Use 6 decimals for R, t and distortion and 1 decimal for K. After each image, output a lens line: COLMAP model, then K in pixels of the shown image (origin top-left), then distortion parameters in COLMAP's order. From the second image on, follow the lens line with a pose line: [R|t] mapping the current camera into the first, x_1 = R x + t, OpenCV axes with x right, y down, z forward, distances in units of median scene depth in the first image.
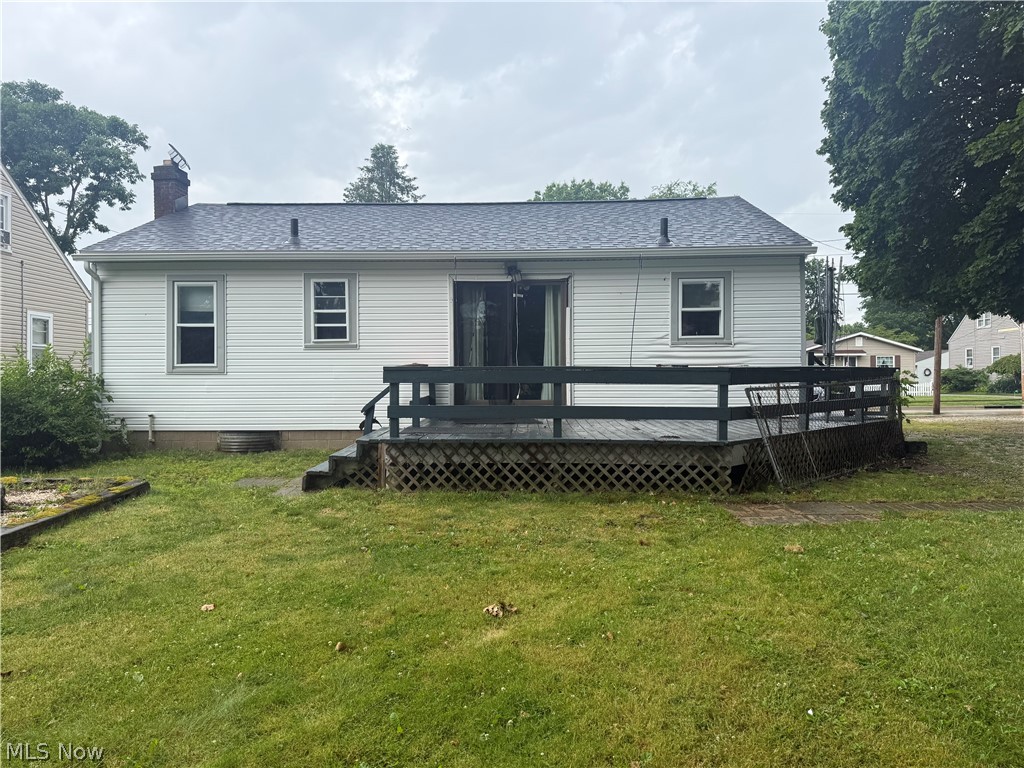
lens RADIAL K [[718.1, 0, 511.0], [0, 718.1, 382.3], [0, 0, 1]] dist [0.070396, -0.080310]
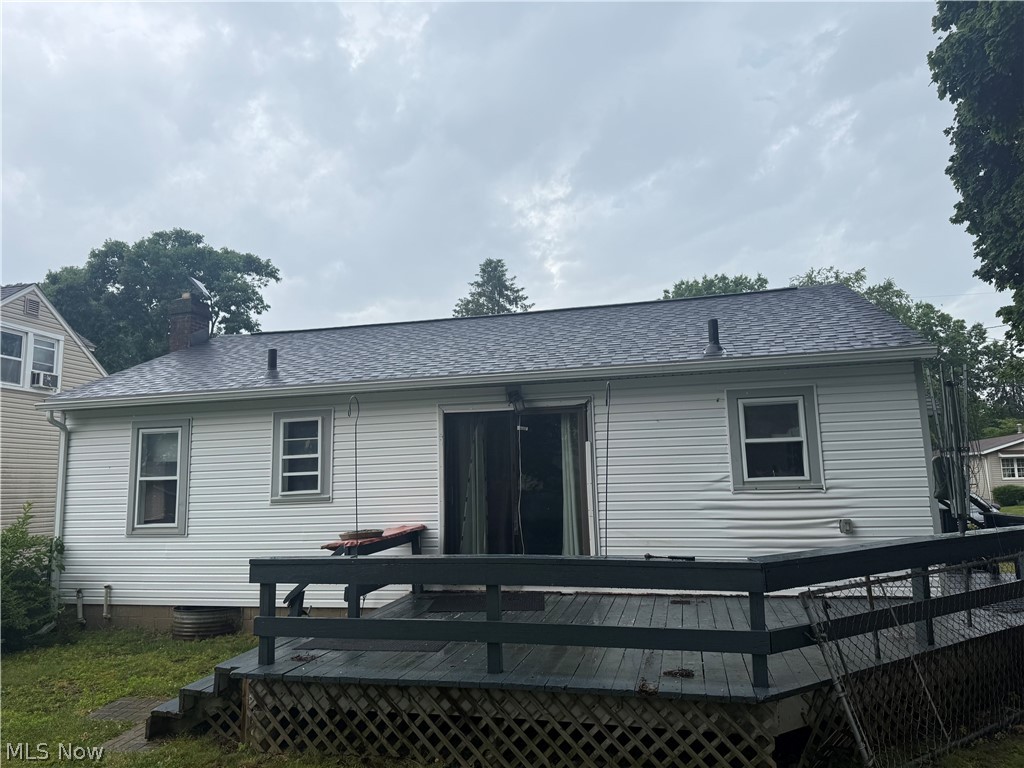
lens RADIAL K [[718.1, 0, 515.2], [0, 718.1, 381.5], [0, 0, 1]] dist [0.070396, -0.080310]
pose [[0.978834, -0.049744, -0.198520, 0.154957], [0.021238, 0.989463, -0.143218, -0.059933], [0.203552, 0.135971, 0.969576, 0.237390]]
